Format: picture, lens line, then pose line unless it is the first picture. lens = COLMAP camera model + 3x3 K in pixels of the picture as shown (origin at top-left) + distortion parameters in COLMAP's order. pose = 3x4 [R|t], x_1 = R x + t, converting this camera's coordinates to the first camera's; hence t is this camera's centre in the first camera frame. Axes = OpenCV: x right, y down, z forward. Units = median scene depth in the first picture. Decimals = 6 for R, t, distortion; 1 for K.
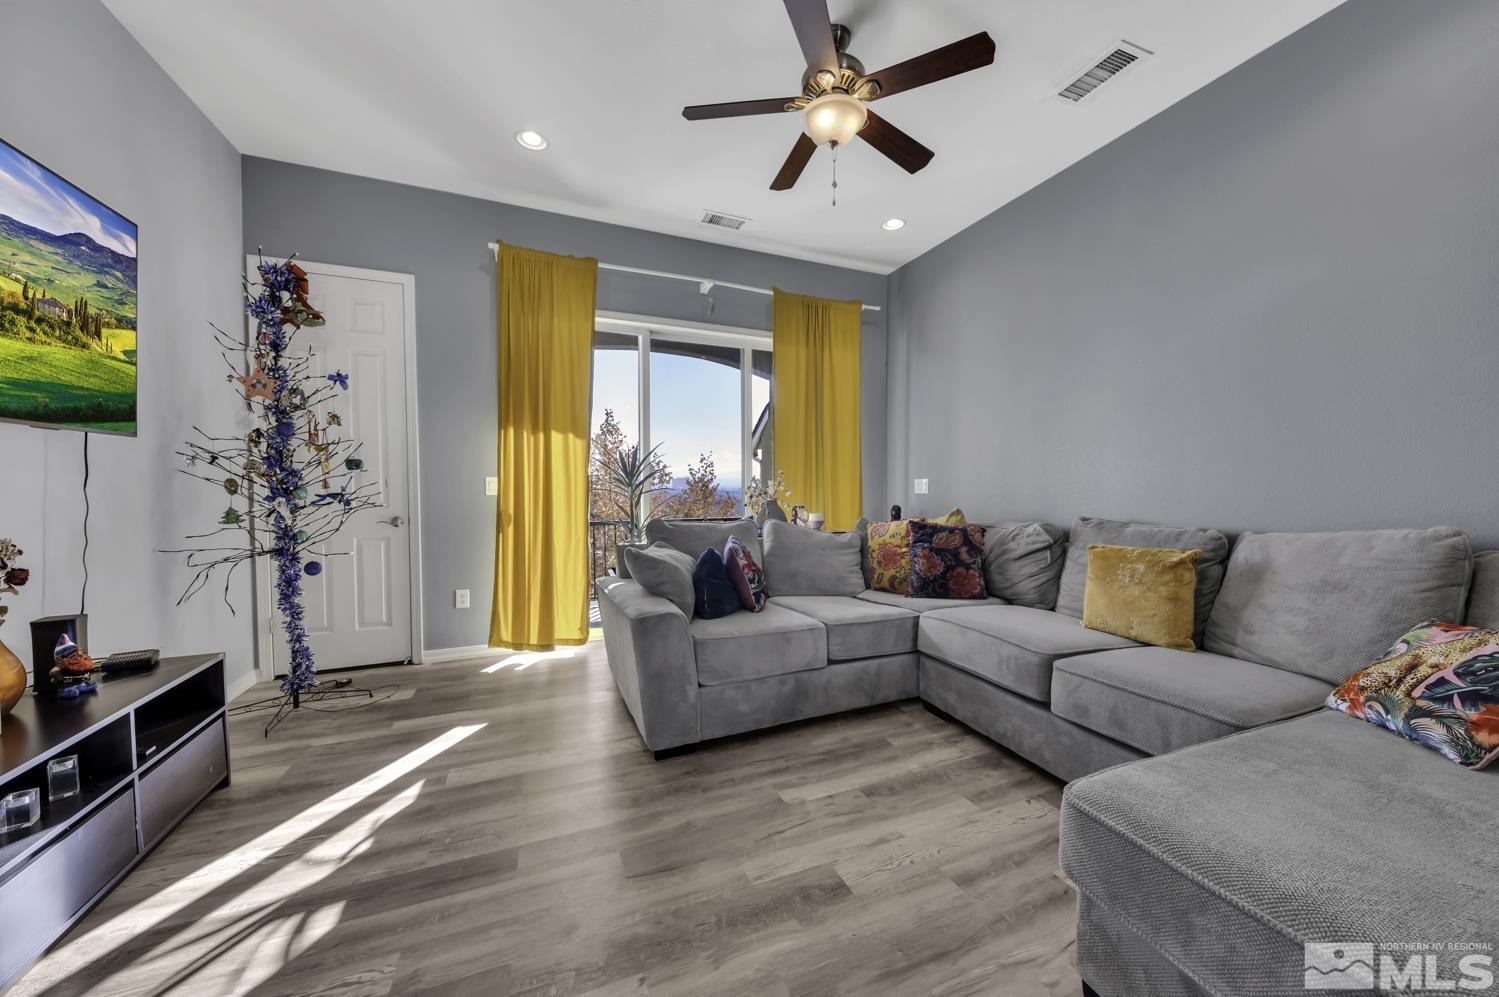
lens RADIAL K [[520.0, 0, 753.7], [0, 520.0, 499.8], [0, 0, 1]] dist [0.013206, -0.008308]
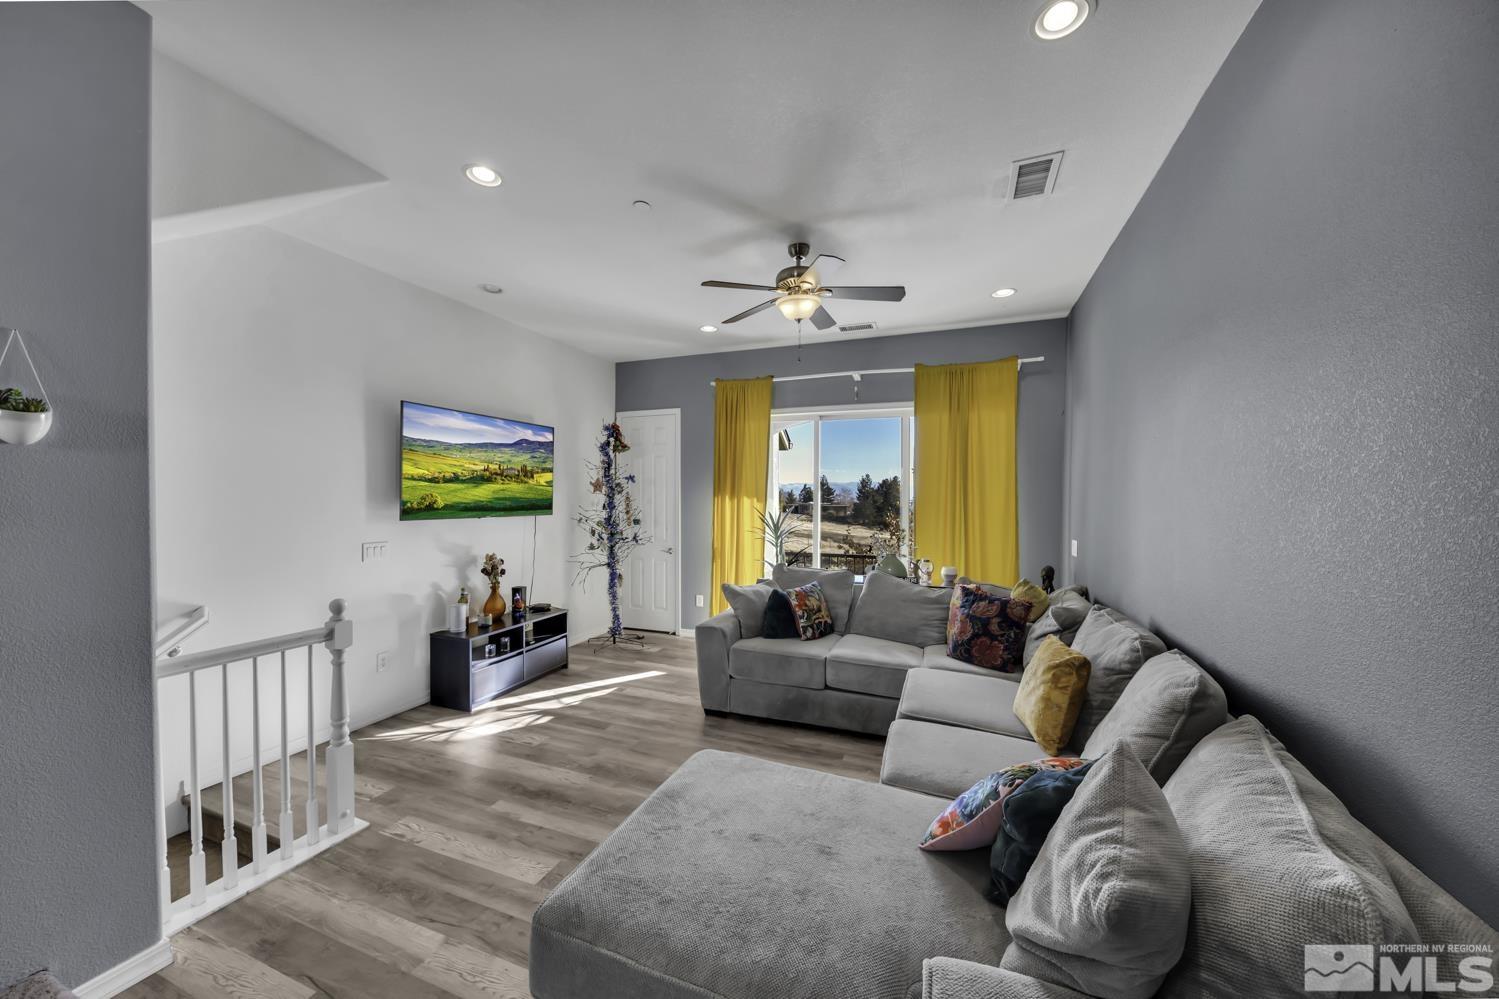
lens RADIAL K [[522.5, 0, 751.1], [0, 522.5, 503.3], [0, 0, 1]] dist [0.014535, -0.005812]
pose [[0.728141, 0.011310, -0.685334, 0.885314], [-0.024981, 0.999637, -0.010044, -0.133331], [0.684971, 0.024434, 0.728160, -0.108371]]
